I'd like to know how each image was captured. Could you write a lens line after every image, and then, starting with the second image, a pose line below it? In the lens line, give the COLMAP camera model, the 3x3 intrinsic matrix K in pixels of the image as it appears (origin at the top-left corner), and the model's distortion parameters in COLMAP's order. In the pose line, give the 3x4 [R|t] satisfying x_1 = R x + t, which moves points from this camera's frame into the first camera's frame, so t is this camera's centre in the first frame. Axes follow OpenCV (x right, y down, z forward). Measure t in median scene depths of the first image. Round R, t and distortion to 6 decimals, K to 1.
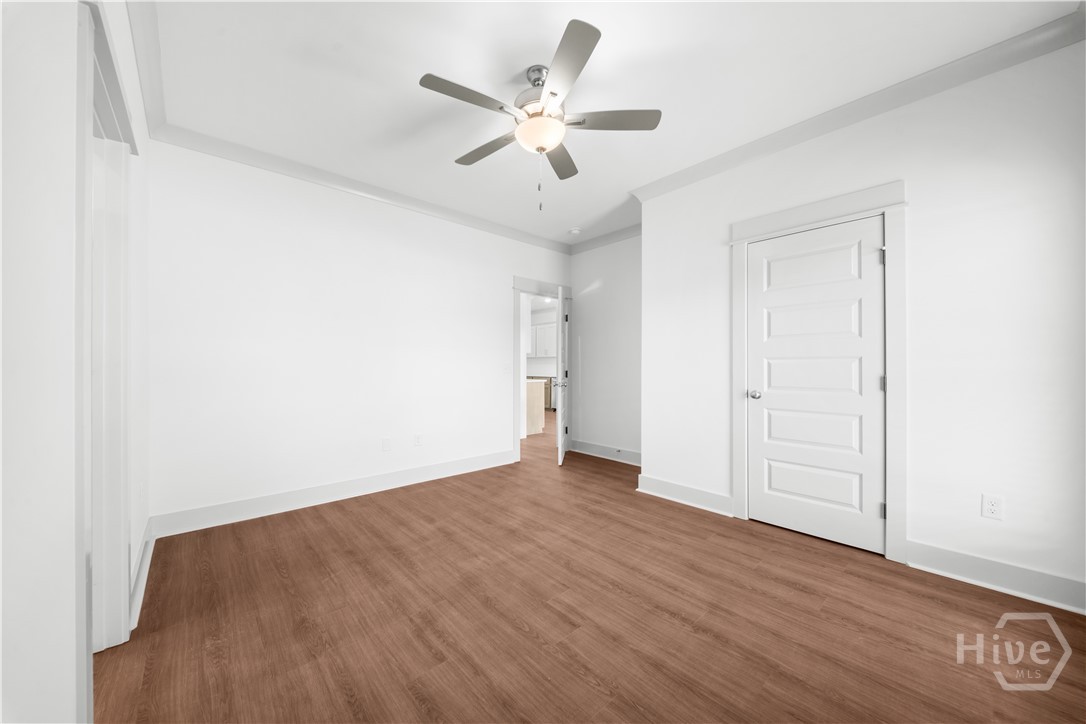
lens RADIAL K [[390.4, 0, 543.0], [0, 390.4, 362.0], [0, 0, 1]] dist [-0.001142, -0.000210]
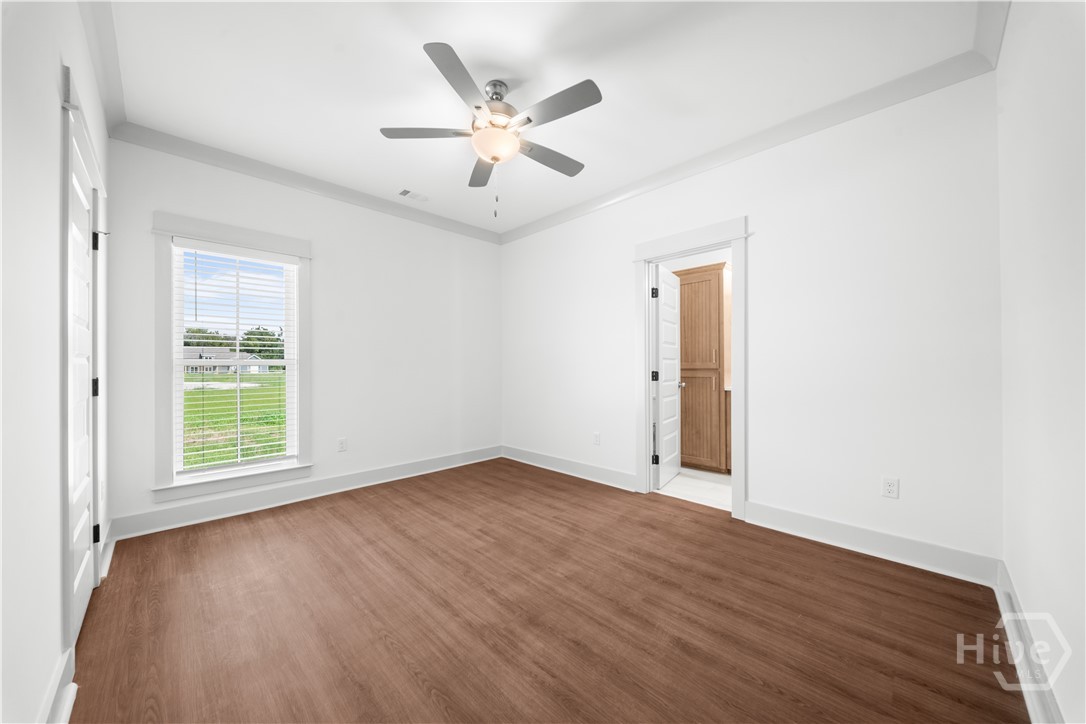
lens RADIAL K [[390.4, 0, 543.0], [0, 390.4, 362.0], [0, 0, 1]] dist [-0.001142, -0.000210]
pose [[-0.999097, 0.004280, -0.042277, -0.093982], [0.004898, 0.999882, -0.014538, 0.018027], [0.042210, -0.014732, -0.999000, 2.213317]]
